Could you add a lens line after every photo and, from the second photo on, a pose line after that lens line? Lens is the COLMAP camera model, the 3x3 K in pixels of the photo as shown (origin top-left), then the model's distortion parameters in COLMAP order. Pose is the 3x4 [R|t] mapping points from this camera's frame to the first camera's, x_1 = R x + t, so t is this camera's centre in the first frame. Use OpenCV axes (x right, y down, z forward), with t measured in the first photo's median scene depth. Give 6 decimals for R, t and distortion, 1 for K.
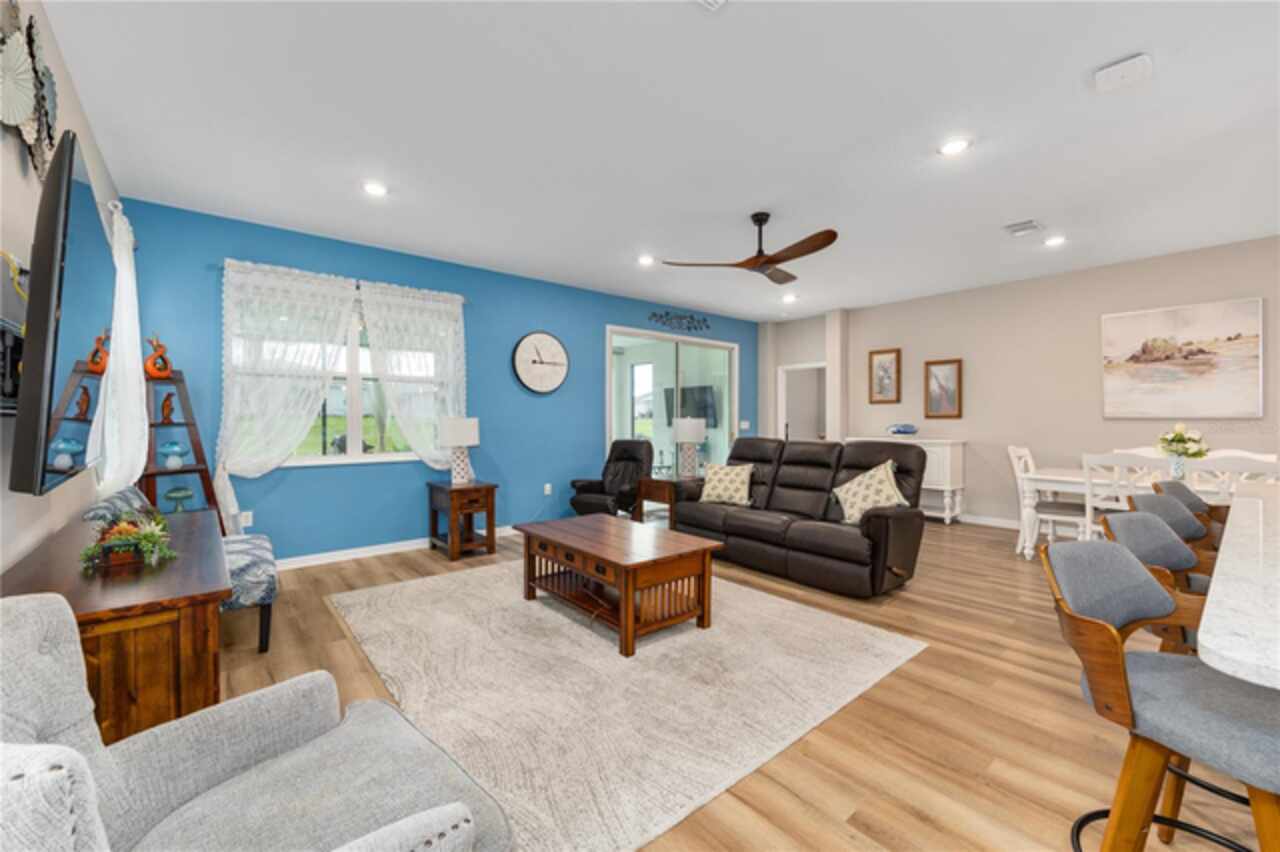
lens RADIAL K [[517.7, 0, 633.1], [0, 517.7, 424.3], [0, 0, 1]] dist [-0.007445, -0.000292]
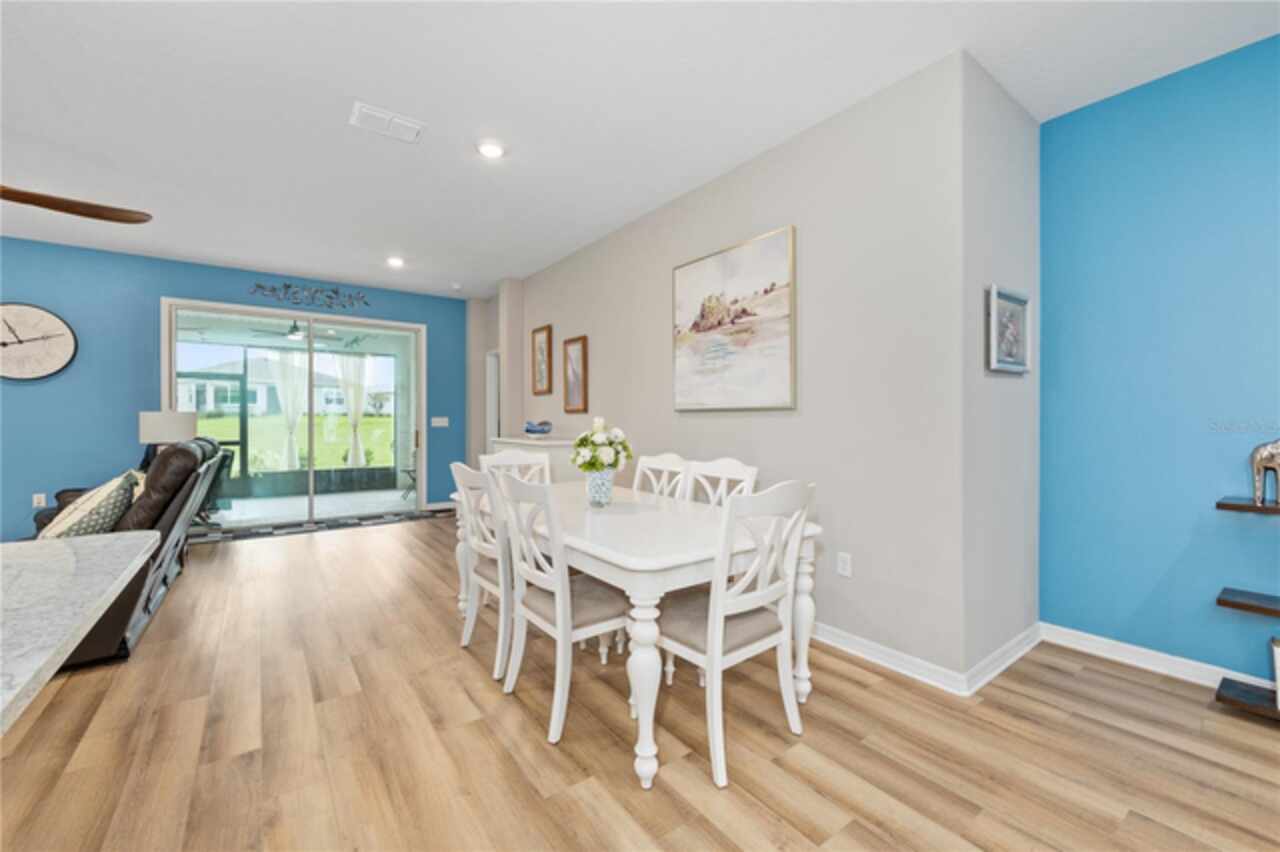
lens RADIAL K [[517.7, 0, 646.9], [0, 517.7, 421.3], [0, 0, 1]] dist [-0.007445, -0.000292]
pose [[0.999070, 0.002205, -0.043068, 0.959918], [-0.002424, 0.999984, -0.005052, 0.005843], [0.043056, 0.005151, 0.999059, 0.295576]]
